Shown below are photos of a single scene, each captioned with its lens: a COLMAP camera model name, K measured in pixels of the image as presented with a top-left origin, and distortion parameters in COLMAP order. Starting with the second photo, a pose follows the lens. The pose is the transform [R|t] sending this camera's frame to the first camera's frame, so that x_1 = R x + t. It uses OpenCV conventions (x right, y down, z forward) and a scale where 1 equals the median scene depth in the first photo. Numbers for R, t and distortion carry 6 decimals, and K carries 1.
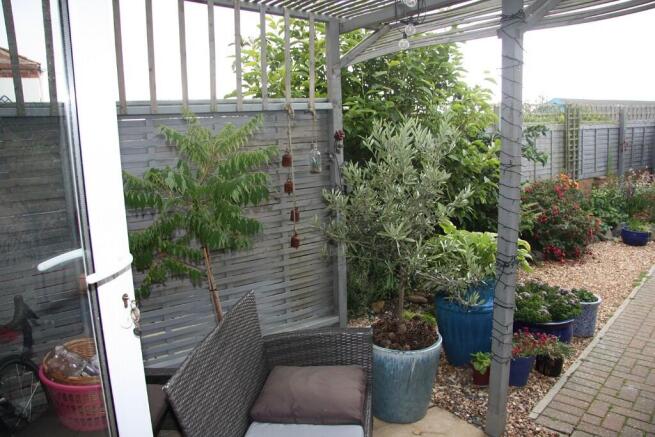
lens RADIAL K [[501.2, 0, 322.3], [0, 501.2, 230.9], [0, 0, 1]] dist [-0.185184, 0.140889]
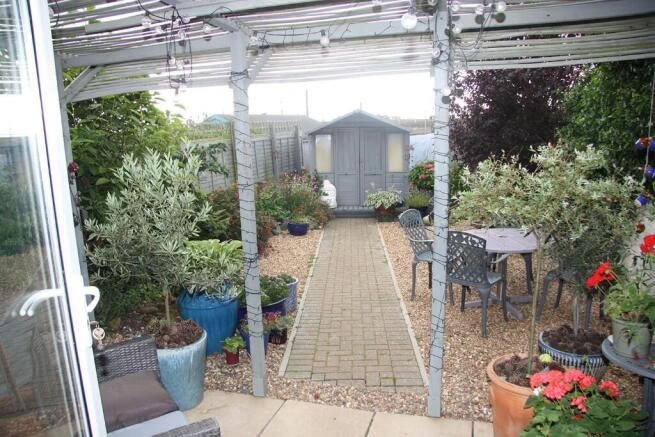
lens RADIAL K [[501.2, 0, 322.3], [0, 501.2, 230.9], [0, 0, 1]] dist [-0.185184, 0.140889]
pose [[0.772796, -0.122563, 0.622707, -0.198507], [0.135311, 0.990435, 0.027016, -0.014009], [-0.620062, 0.063382, 0.781988, -0.106412]]
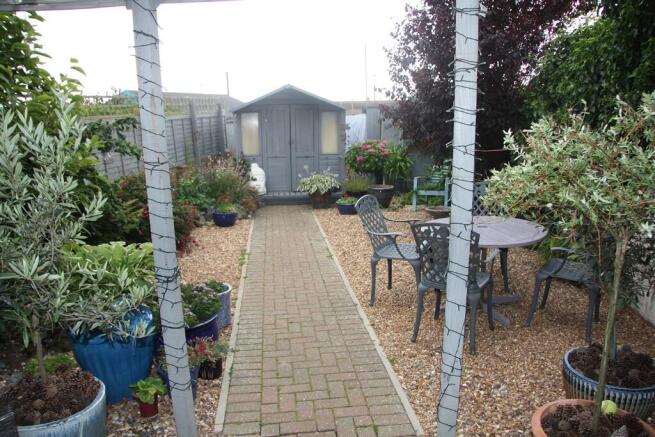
lens RADIAL K [[501.2, 0, 322.3], [0, 501.2, 230.9], [0, 0, 1]] dist [-0.185184, 0.140889]
pose [[0.664705, -0.159137, 0.729961, -0.040790], [0.150210, 0.985566, 0.078078, -0.027948], [-0.731850, 0.057749, 0.679014, 0.144785]]
